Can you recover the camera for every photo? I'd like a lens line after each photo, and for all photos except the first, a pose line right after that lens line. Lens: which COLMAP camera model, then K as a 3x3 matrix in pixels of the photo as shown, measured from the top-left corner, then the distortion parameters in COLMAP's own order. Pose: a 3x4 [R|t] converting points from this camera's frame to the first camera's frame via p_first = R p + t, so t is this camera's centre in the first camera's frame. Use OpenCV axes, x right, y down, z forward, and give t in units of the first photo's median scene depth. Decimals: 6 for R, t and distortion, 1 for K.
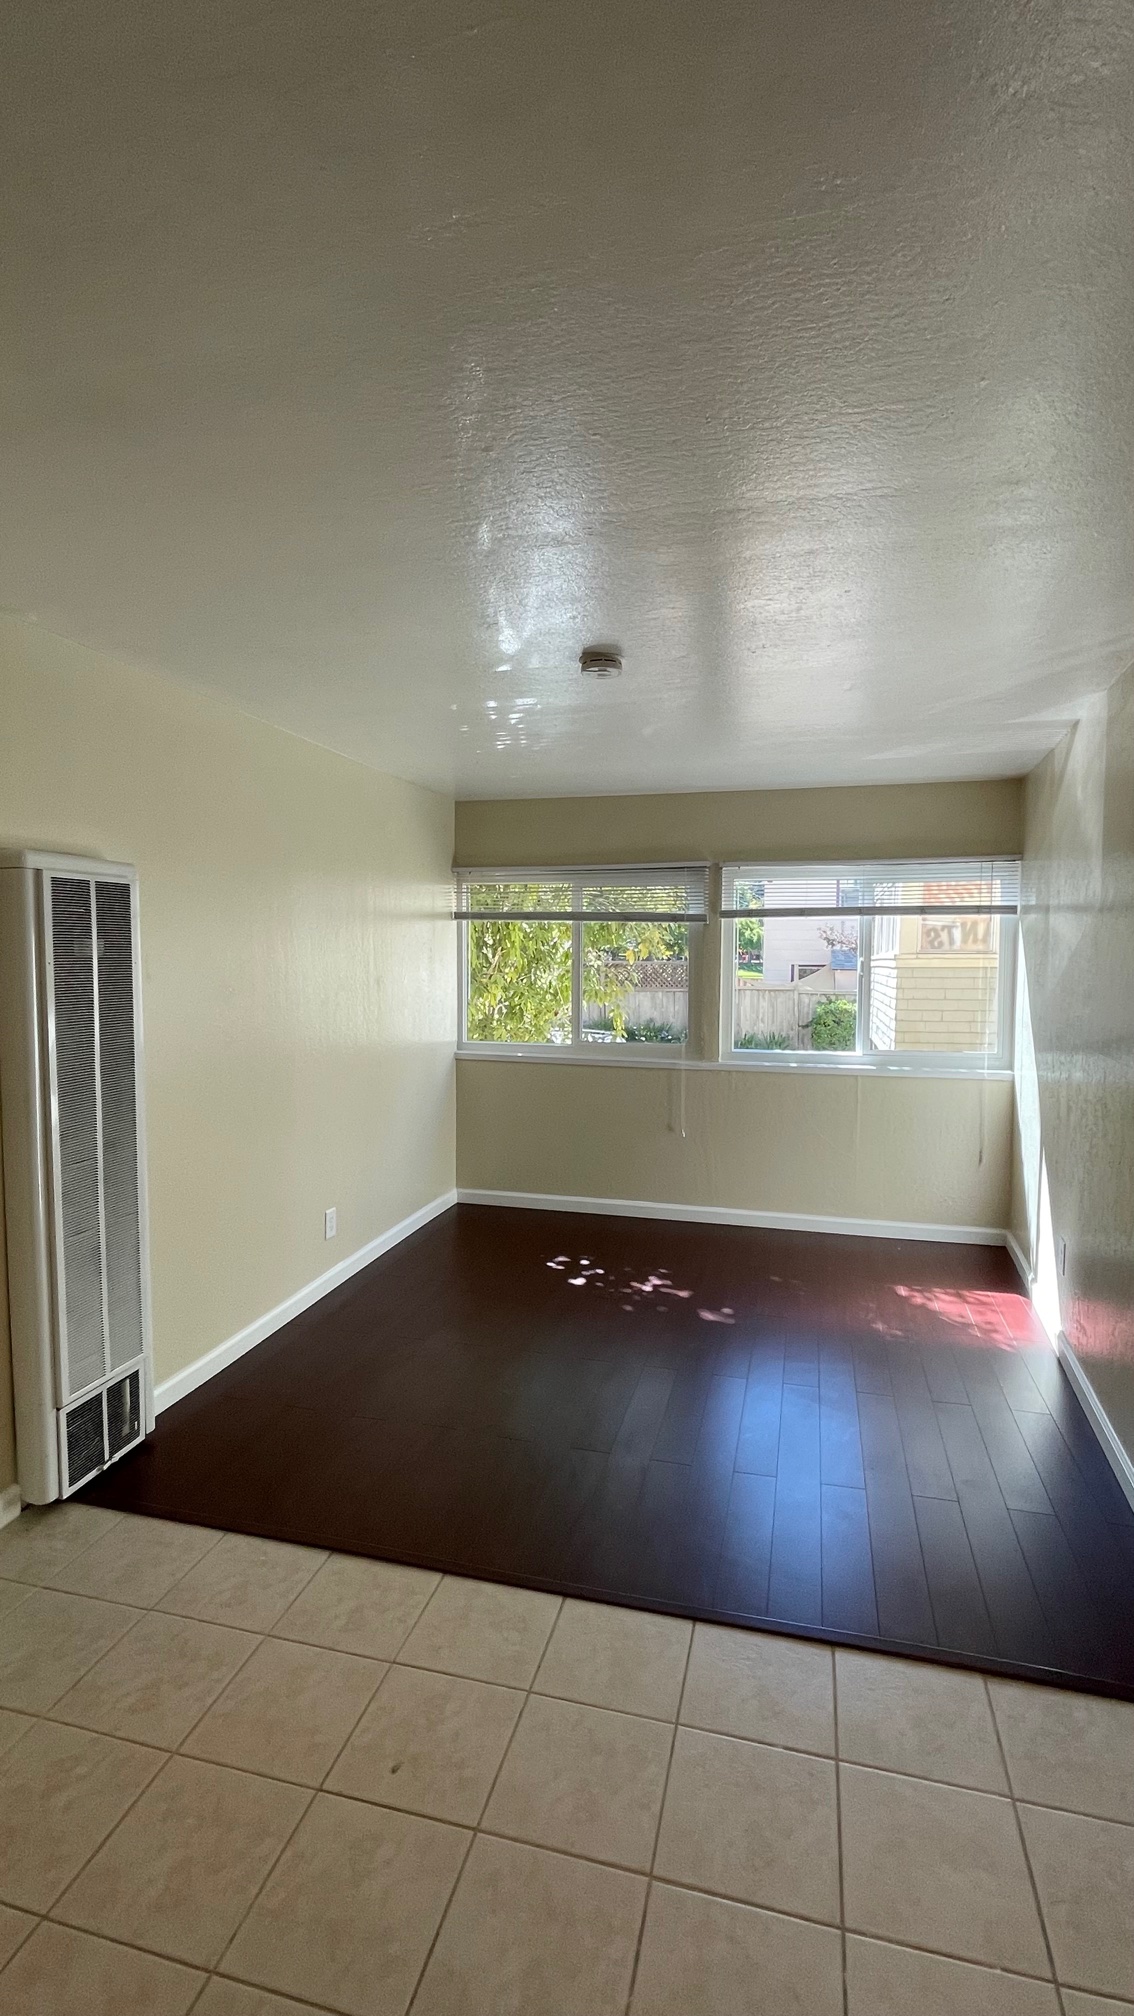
lens RADIAL K [[919.8, 0, 573.3], [0, 919.8, 1009.2], [0, 0, 1]] dist [-0.005907, 0.004219]
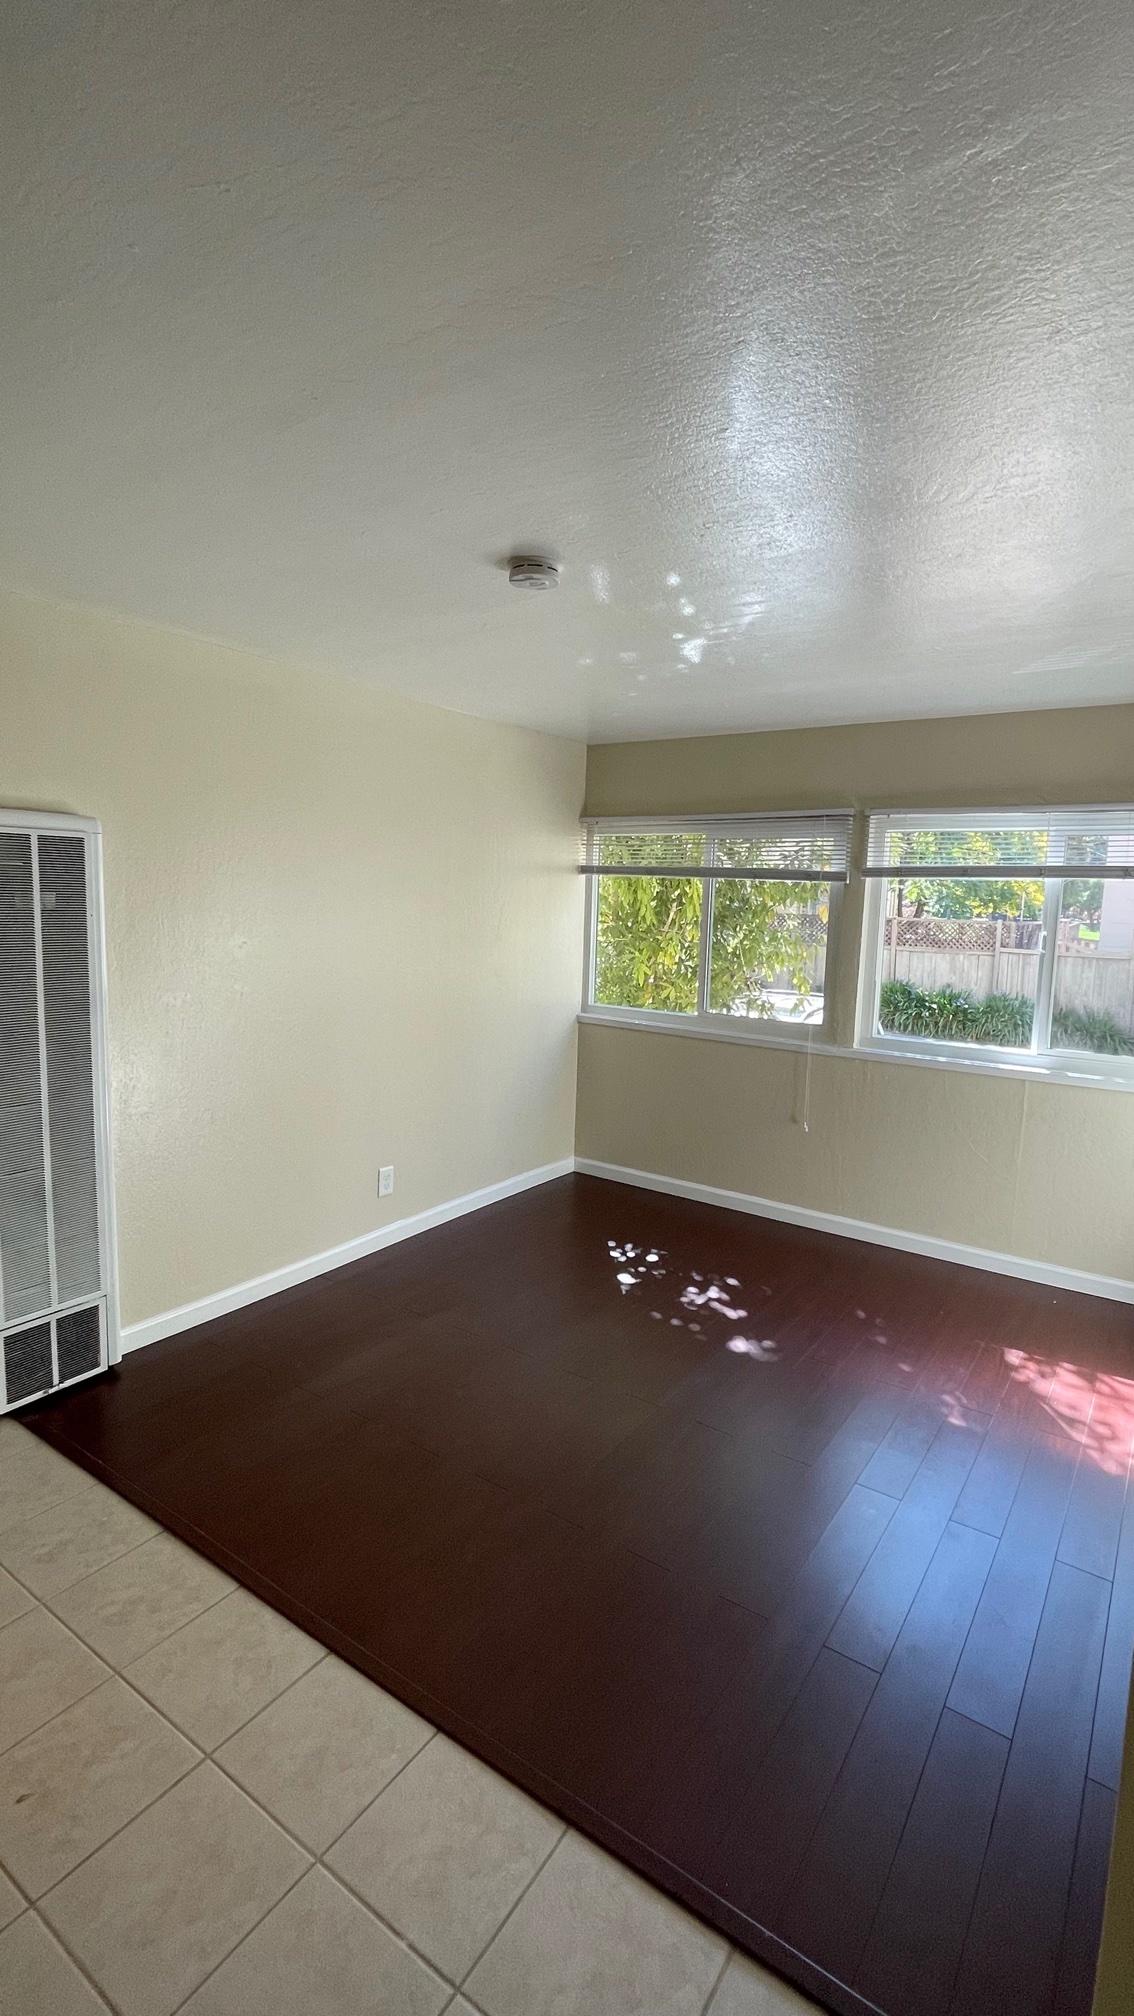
lens RADIAL K [[919.8, 0, 576.4], [0, 919.8, 1010.4], [0, 0, 1]] dist [-0.005907, 0.004219]
pose [[0.939937, 0.065933, -0.334920, 0.202316], [-0.047050, 0.996828, 0.064193, -0.019565], [0.338090, -0.044579, 0.940057, 0.117920]]
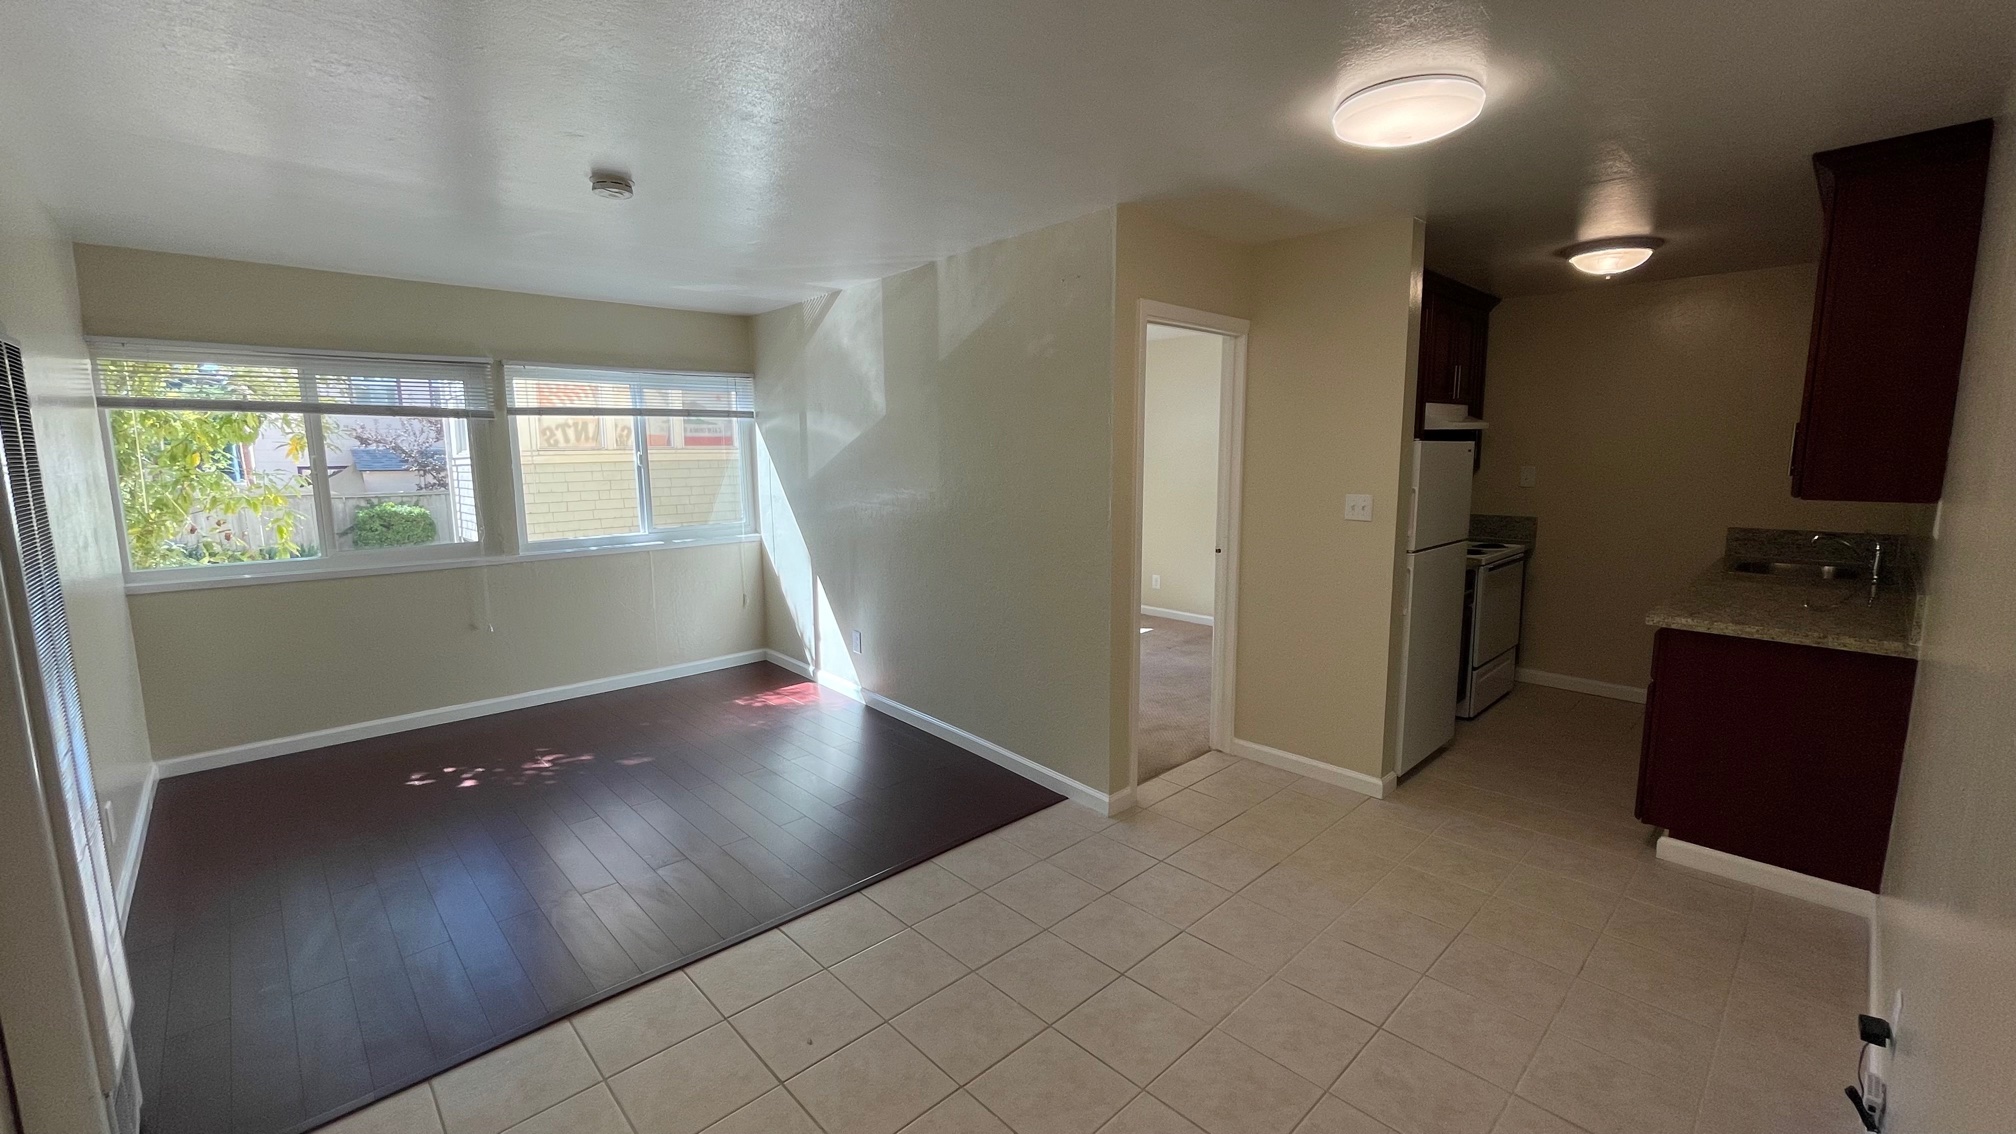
lens RADIAL K [[819.5, 0, 1004.0], [0, 819.5, 563.4], [0, 0, 1]] dist [0.002226, 0.001187]
pose [[0.530854, -0.125815, 0.838072, -0.334043], [0.063013, 0.992041, 0.109015, 0.000715], [-0.845117, -0.005061, 0.534557, 0.034909]]
